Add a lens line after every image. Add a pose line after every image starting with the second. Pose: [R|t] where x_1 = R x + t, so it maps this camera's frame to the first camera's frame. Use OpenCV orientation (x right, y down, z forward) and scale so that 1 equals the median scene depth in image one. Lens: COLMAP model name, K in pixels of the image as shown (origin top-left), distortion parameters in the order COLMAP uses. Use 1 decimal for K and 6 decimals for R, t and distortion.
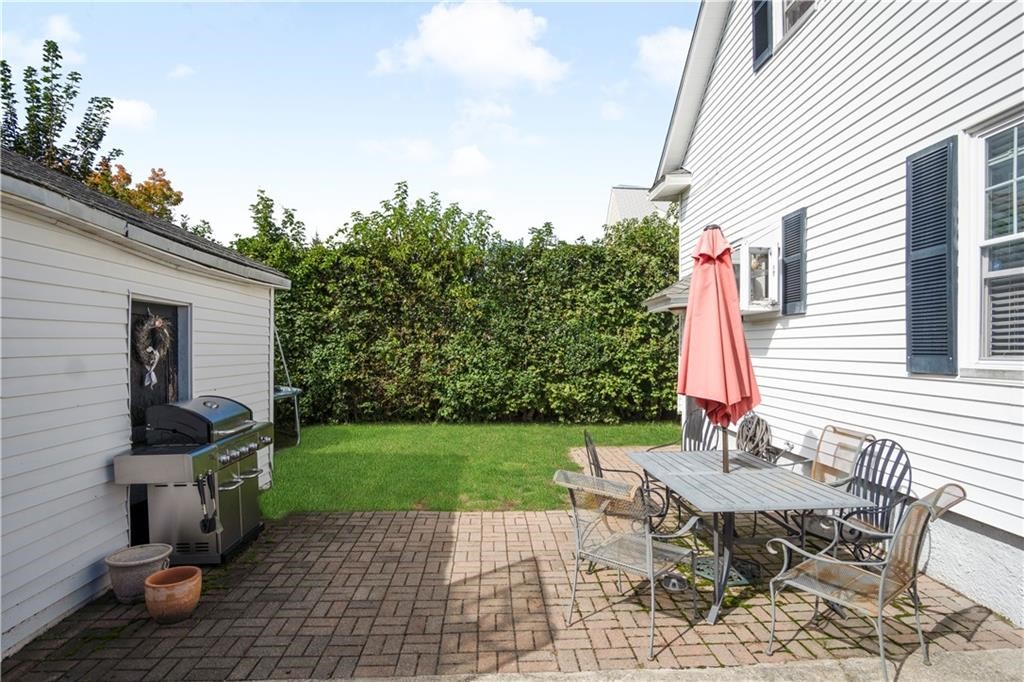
lens RADIAL K [[550.6, 0, 515.7], [0, 550.6, 343.7], [0, 0, 1]] dist [-0.038335, 0.017951]
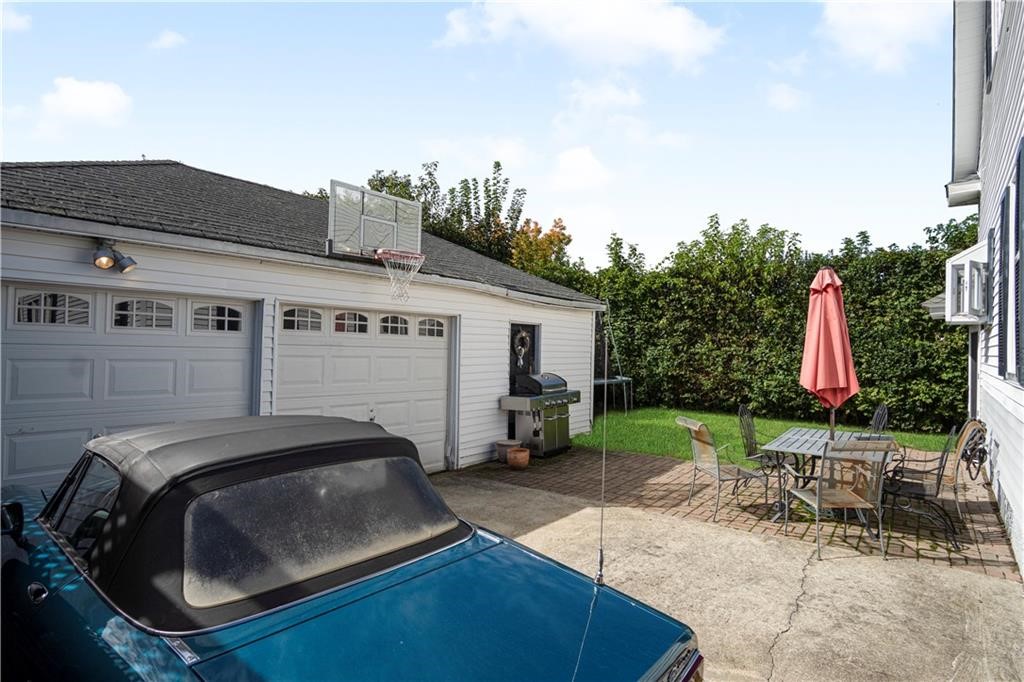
lens RADIAL K [[550.6, 0, 515.7], [0, 550.6, 343.7], [0, 0, 1]] dist [-0.038335, 0.017951]
pose [[0.767109, 0.010707, -0.641427, 0.232332], [-0.013556, 0.999908, 0.000479, -0.001783], [0.641373, 0.008328, 0.767184, -0.213654]]
